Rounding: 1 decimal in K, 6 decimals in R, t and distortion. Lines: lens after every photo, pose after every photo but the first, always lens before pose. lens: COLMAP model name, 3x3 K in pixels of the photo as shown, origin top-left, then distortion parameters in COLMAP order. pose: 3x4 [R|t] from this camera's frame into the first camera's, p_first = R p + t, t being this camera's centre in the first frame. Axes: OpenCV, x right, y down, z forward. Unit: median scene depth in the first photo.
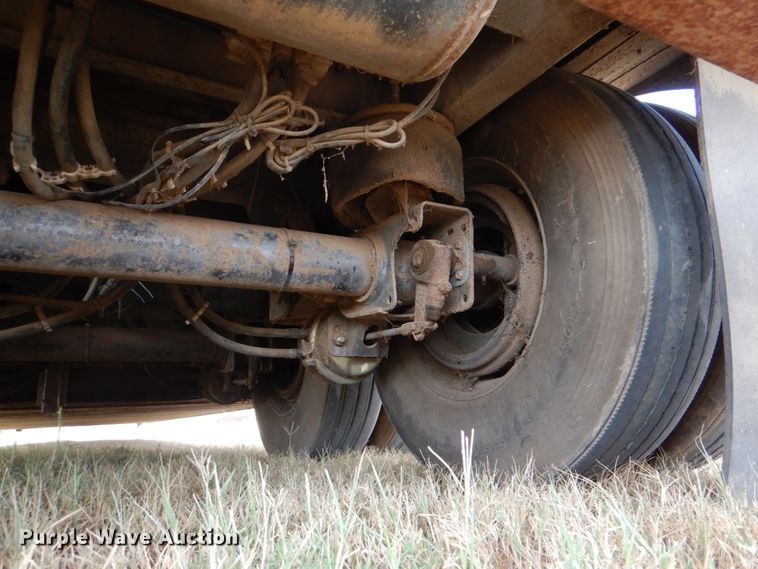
lens RADIAL K [[539.2, 0, 378.9], [0, 539.2, 278.9], [0, 0, 1]] dist [0.012002, 0.000292]
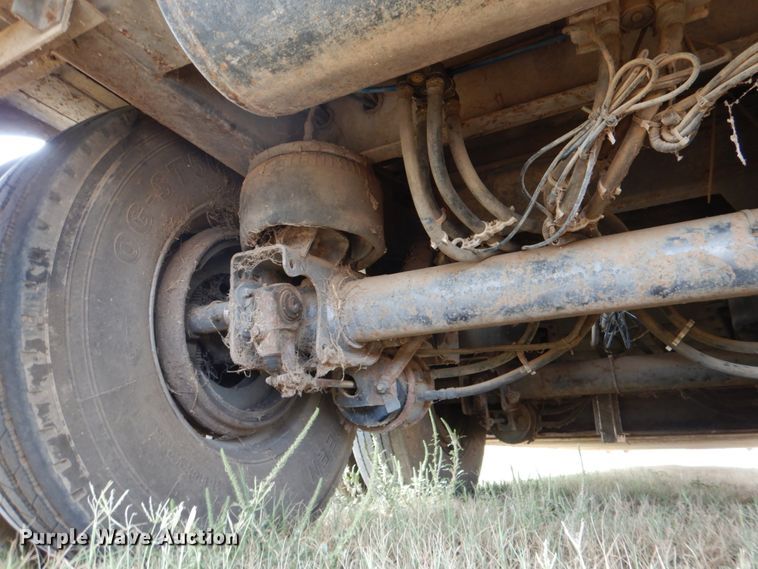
lens RADIAL K [[539.2, 0, 377.7], [0, 539.2, 284.8], [0, 0, 1]] dist [0.012002, 0.000292]
pose [[0.544274, -0.219613, -0.809652, 0.152753], [0.196402, 0.971662, -0.131529, 0.005632], [0.815593, -0.087429, 0.571982, 0.180504]]
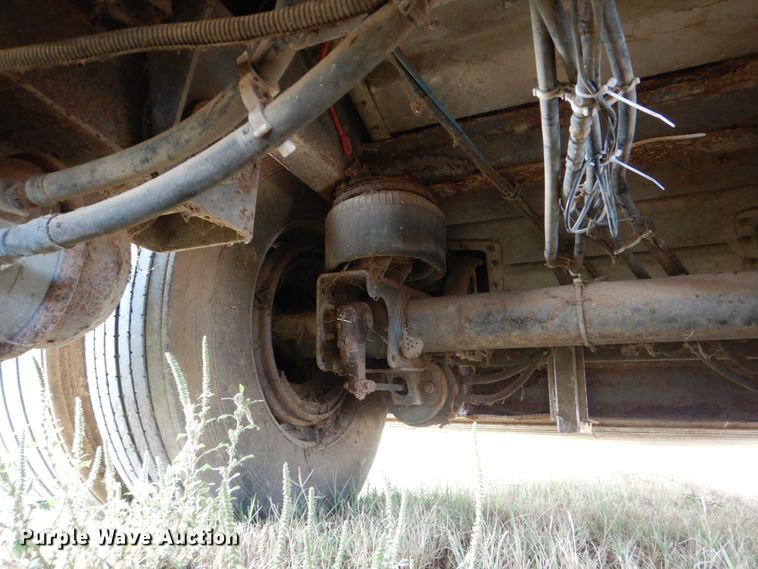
lens RADIAL K [[539.2, 0, 370.4], [0, 539.2, 274.0], [0, 0, 1]] dist [0.012002, 0.000292]
pose [[0.581276, -0.178263, -0.793940, -0.454283], [0.142354, 0.982939, -0.116476, 0.246789], [0.801158, -0.045316, 0.596735, 1.048353]]
